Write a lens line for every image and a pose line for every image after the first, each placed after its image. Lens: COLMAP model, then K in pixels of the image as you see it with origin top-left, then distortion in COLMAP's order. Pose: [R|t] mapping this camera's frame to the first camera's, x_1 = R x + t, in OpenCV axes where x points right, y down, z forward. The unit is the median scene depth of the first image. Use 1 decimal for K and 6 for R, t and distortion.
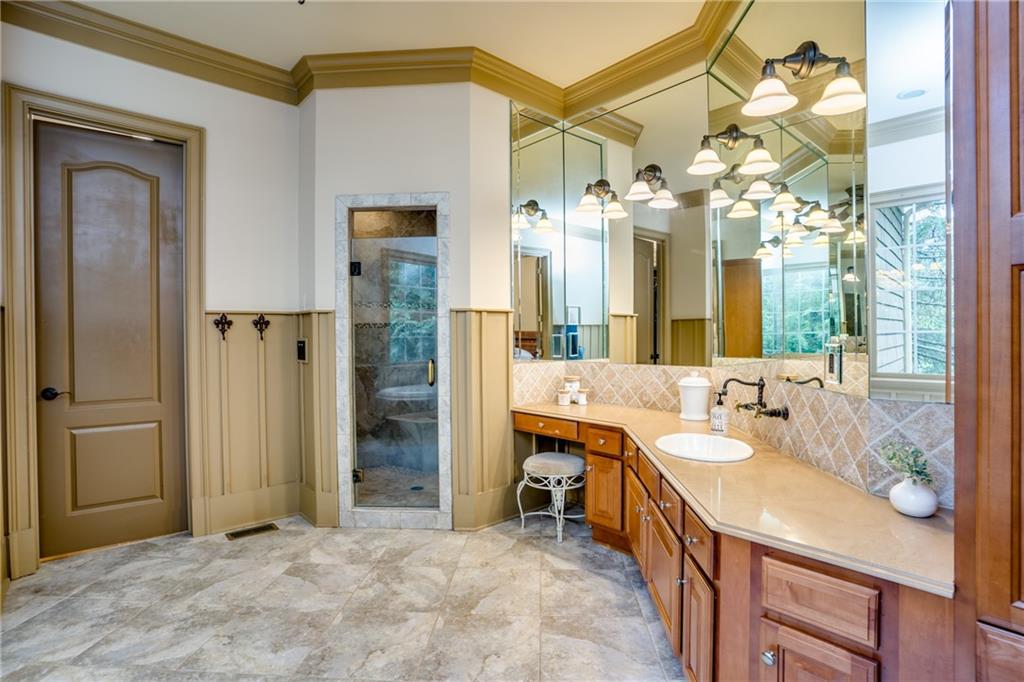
lens RADIAL K [[499.5, 0, 514.4], [0, 499.5, 341.3], [0, 0, 1]] dist [-0.067266, 0.025267]
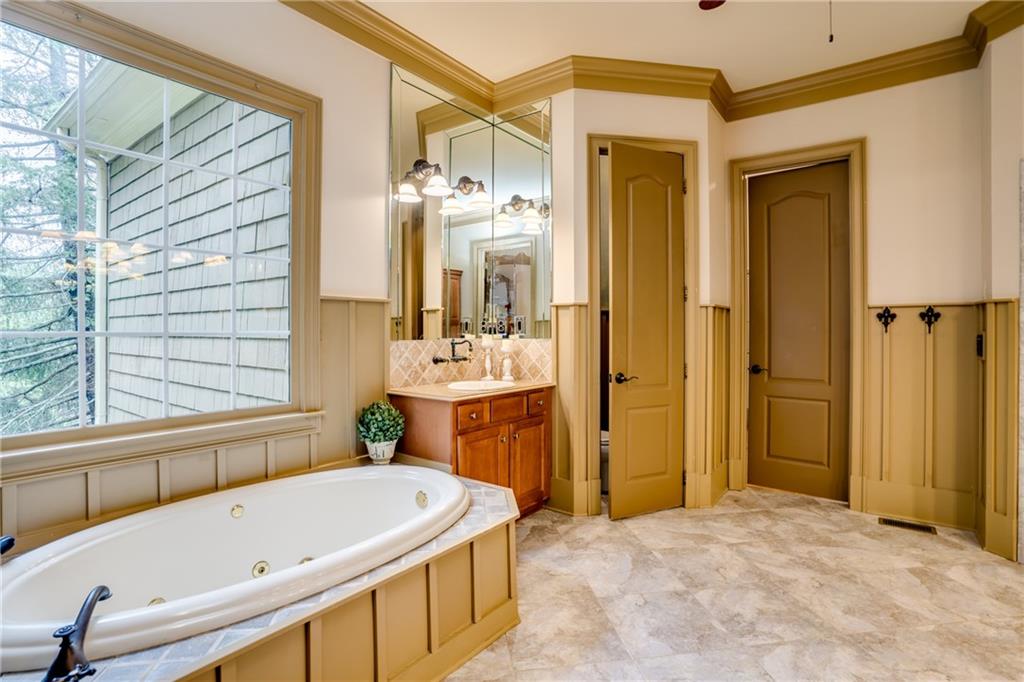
lens RADIAL K [[499.5, 0, 514.4], [0, 499.5, 341.3], [0, 0, 1]] dist [-0.067266, 0.025267]
pose [[0.195507, 0.028308, -0.980294, 0.280643], [-0.015383, 0.999549, 0.025796, 0.001433], [0.980582, 0.010037, 0.195854, 0.020411]]
